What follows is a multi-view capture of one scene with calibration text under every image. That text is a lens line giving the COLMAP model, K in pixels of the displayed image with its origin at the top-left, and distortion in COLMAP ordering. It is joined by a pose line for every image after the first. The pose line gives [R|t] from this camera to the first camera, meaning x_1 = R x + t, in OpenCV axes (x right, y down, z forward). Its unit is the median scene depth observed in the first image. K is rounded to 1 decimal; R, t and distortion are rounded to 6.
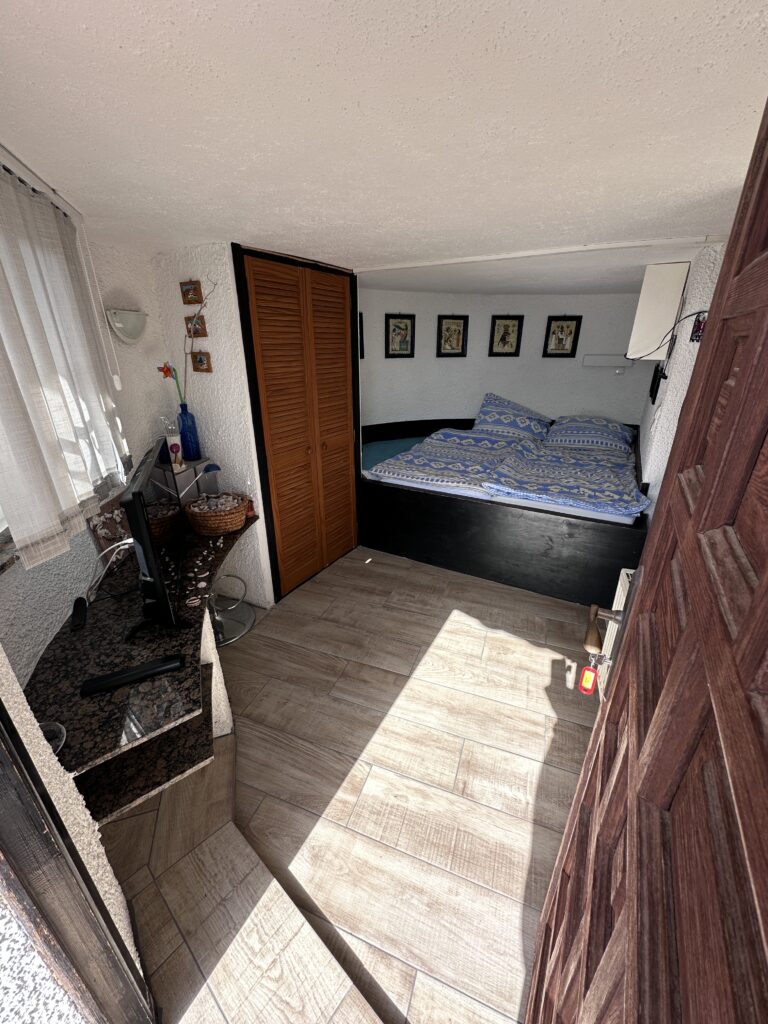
lens RADIAL K [[408.2, 0, 384.0], [0, 408.2, 512.0], [0, 0, 1]] dist [-0.001286, 0.000284]
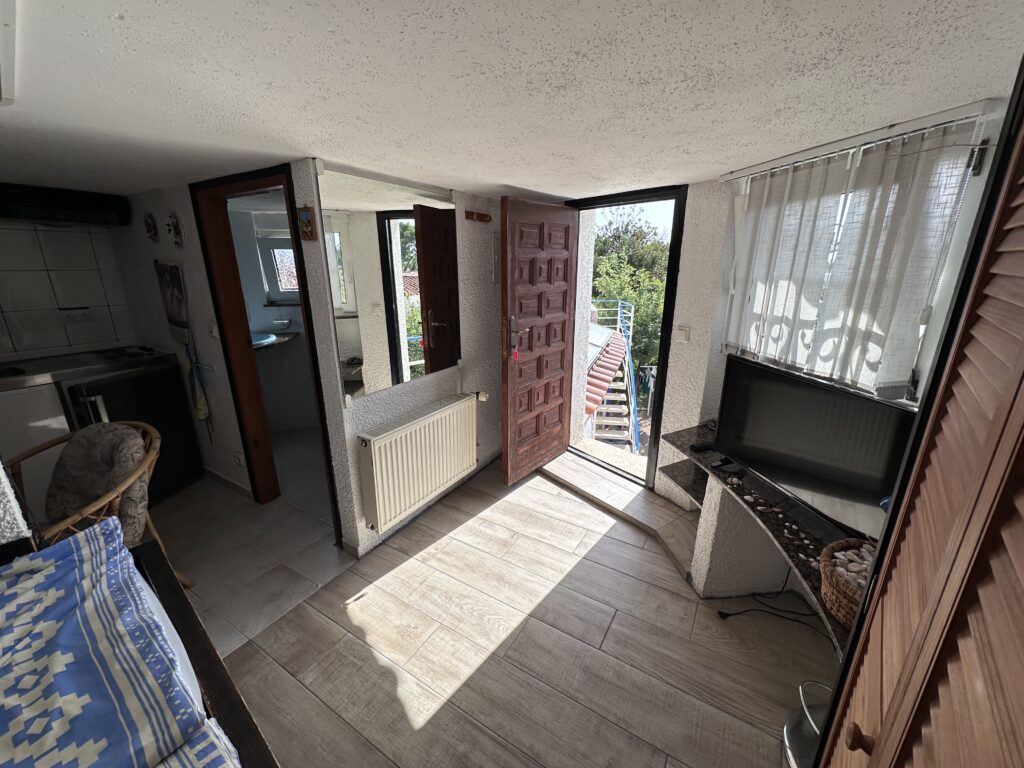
lens RADIAL K [[408.2, 0, 512.0], [0, 408.2, 384.0], [0, 0, 1]] dist [-0.001286, 0.000284]
pose [[-0.984041, -0.044866, 0.172195, -0.034350], [0.075115, 0.772516, 0.630537, -0.601416], [-0.161313, 0.633408, -0.756817, 1.428721]]
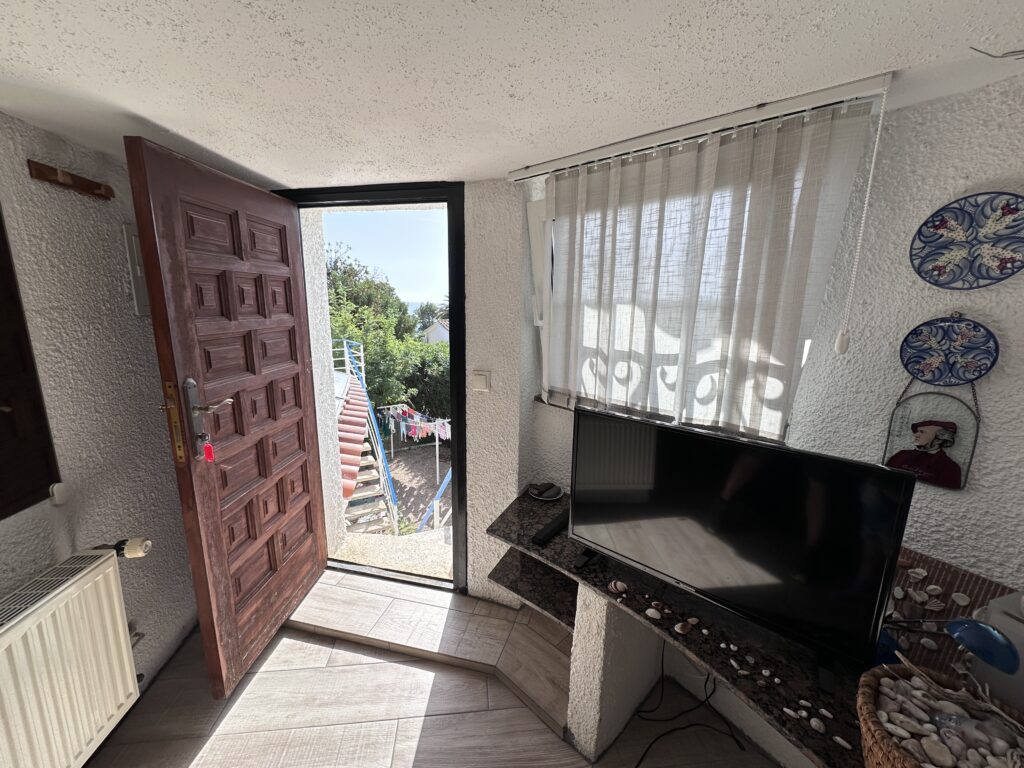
lens RADIAL K [[408.2, 0, 512.0], [0, 408.2, 384.0], [0, 0, 1]] dist [-0.001286, 0.000284]
pose [[-0.886880, 0.084557, -0.454197, 0.034173], [-0.187462, 0.832678, 0.521062, -0.388089], [0.422259, 0.547264, -0.722634, 1.017372]]
